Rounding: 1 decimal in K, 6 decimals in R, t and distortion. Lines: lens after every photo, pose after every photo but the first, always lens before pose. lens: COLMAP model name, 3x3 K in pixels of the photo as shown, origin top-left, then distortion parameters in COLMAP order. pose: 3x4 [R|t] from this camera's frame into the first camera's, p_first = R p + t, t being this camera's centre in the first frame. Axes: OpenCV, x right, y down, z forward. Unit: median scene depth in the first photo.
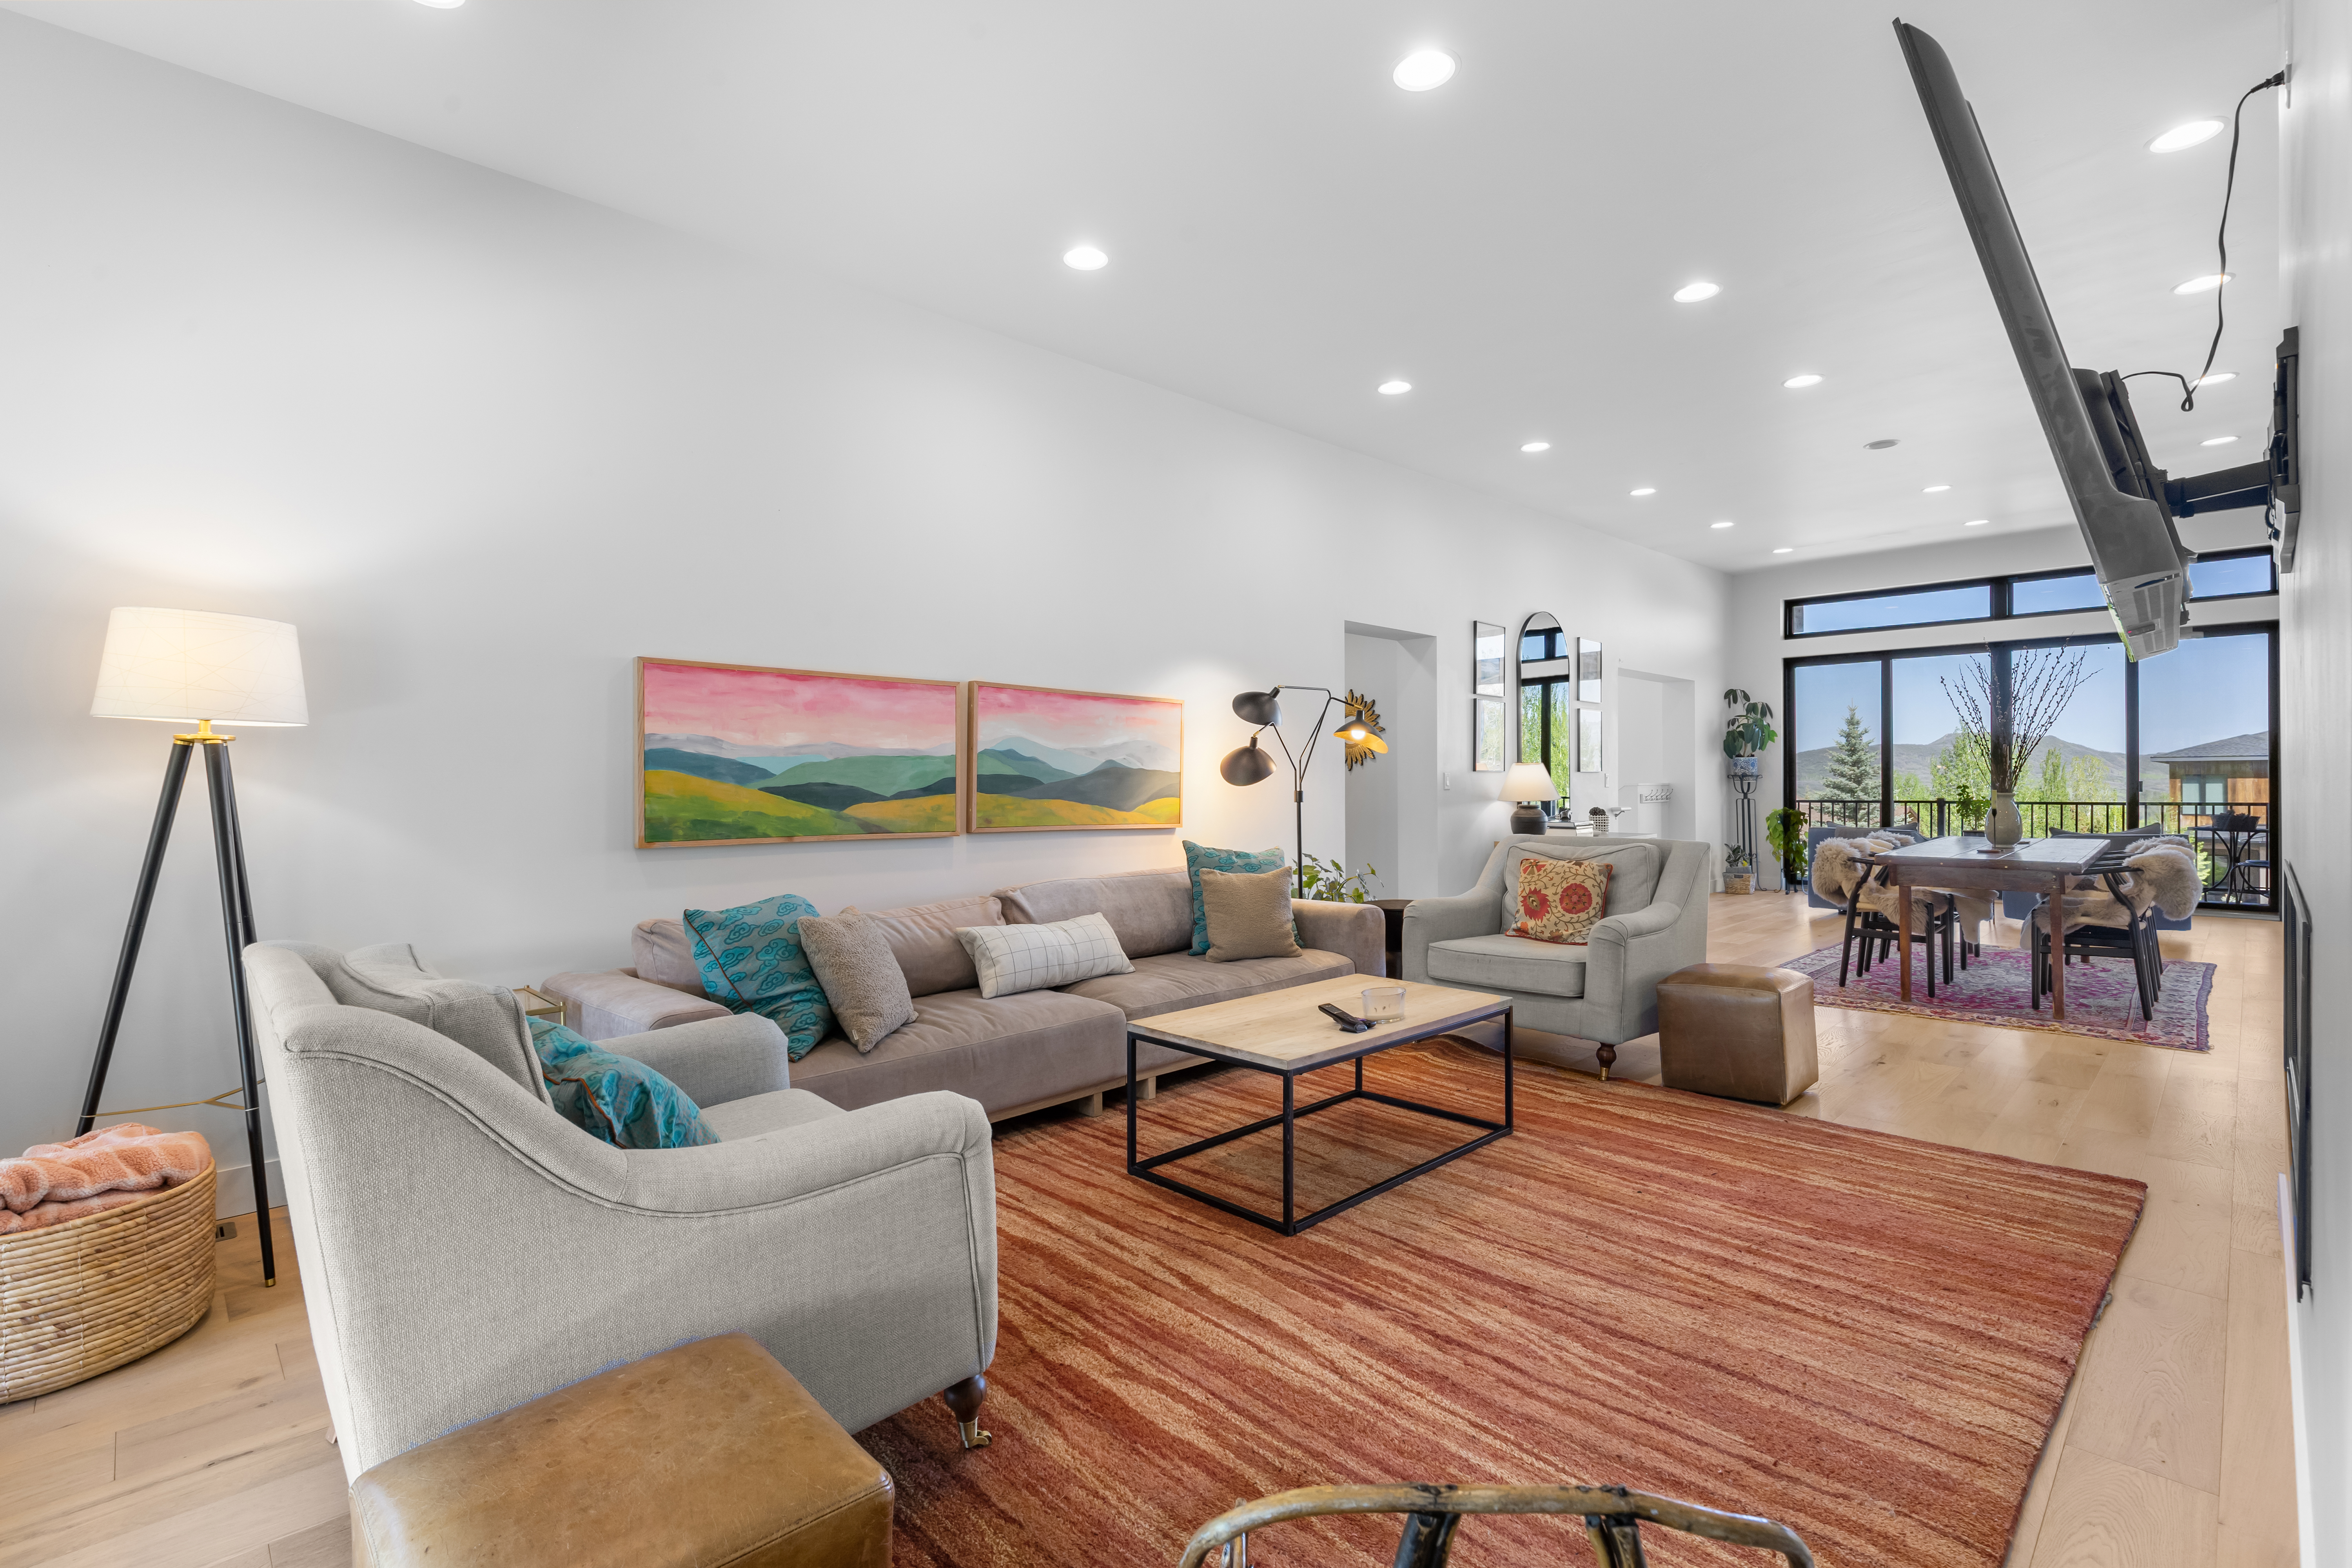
lens RADIAL K [[1053.8, 0, 1181.8], [0, 1053.8, 788.7], [0, 0, 1]] dist [0.001569, 0.000151]
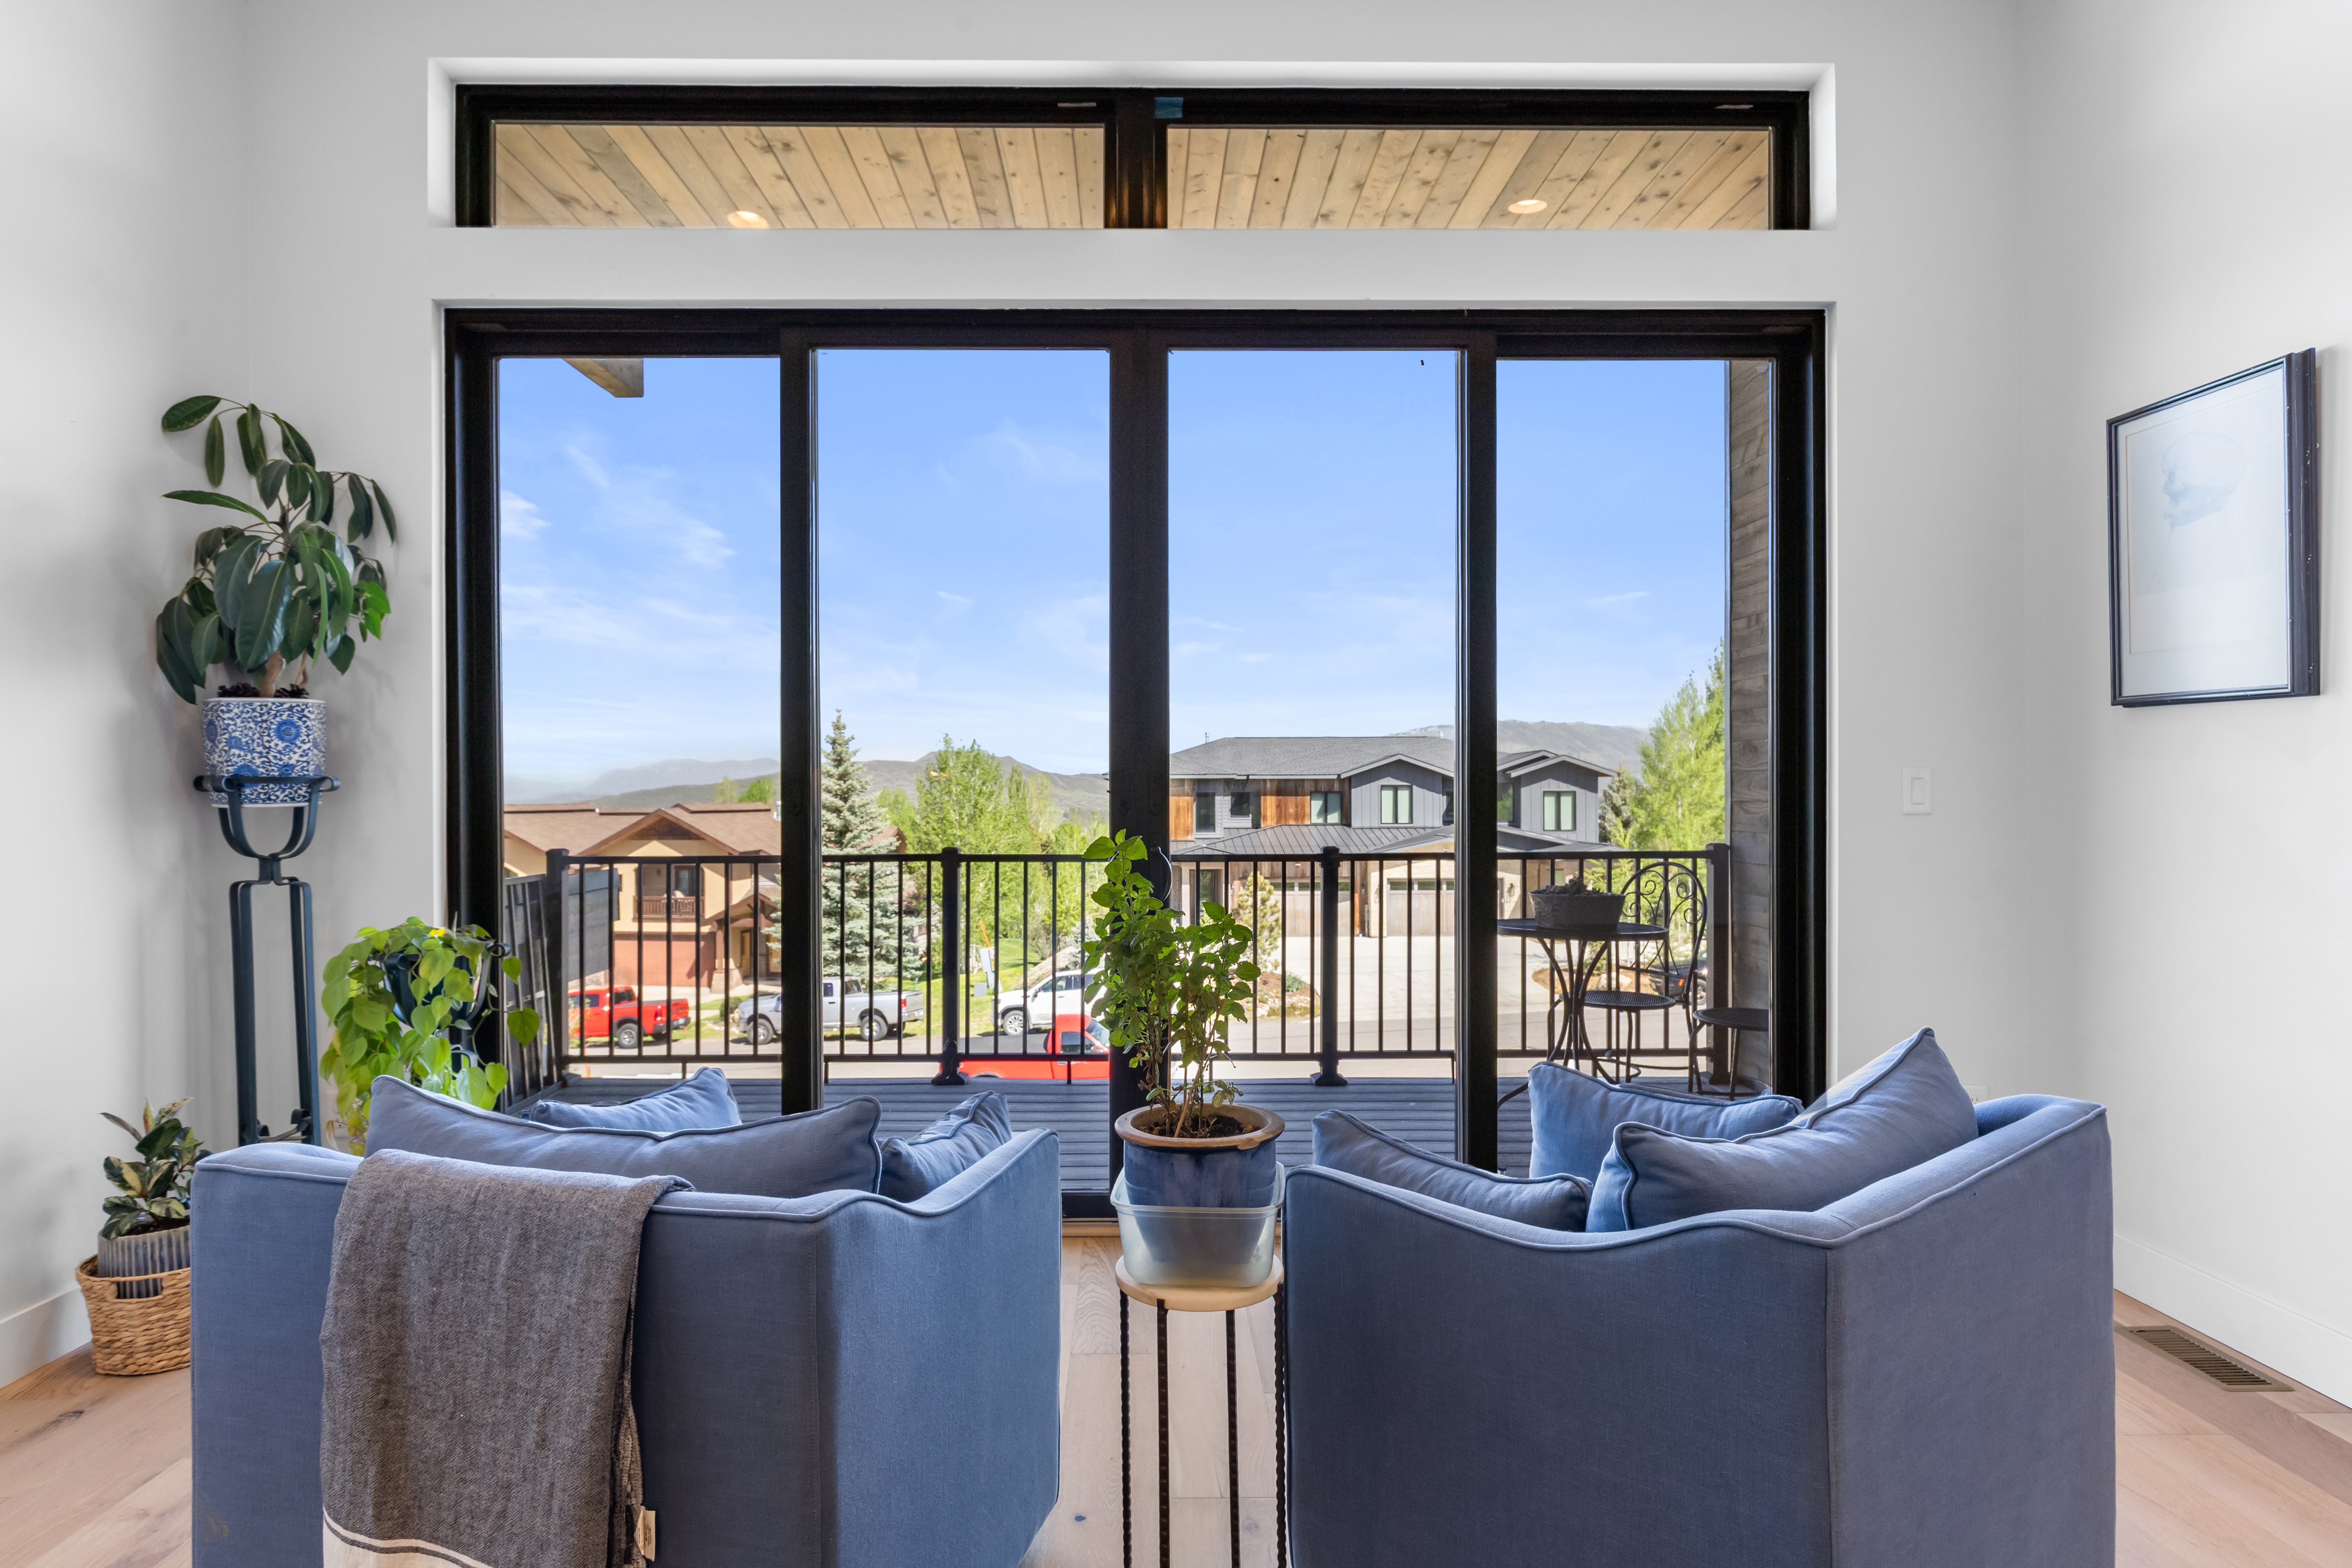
lens RADIAL K [[1253.2, 0, 1156.4], [0, 1253.2, 800.7], [0, 0, 1]] dist [-0.005590, 0.000340]
pose [[0.691822, 0.000000, 0.722068, 1.199796], [0.003116, 0.999991, -0.002985, -0.016297], [-0.722061, 0.004315, 0.691816, 1.711648]]
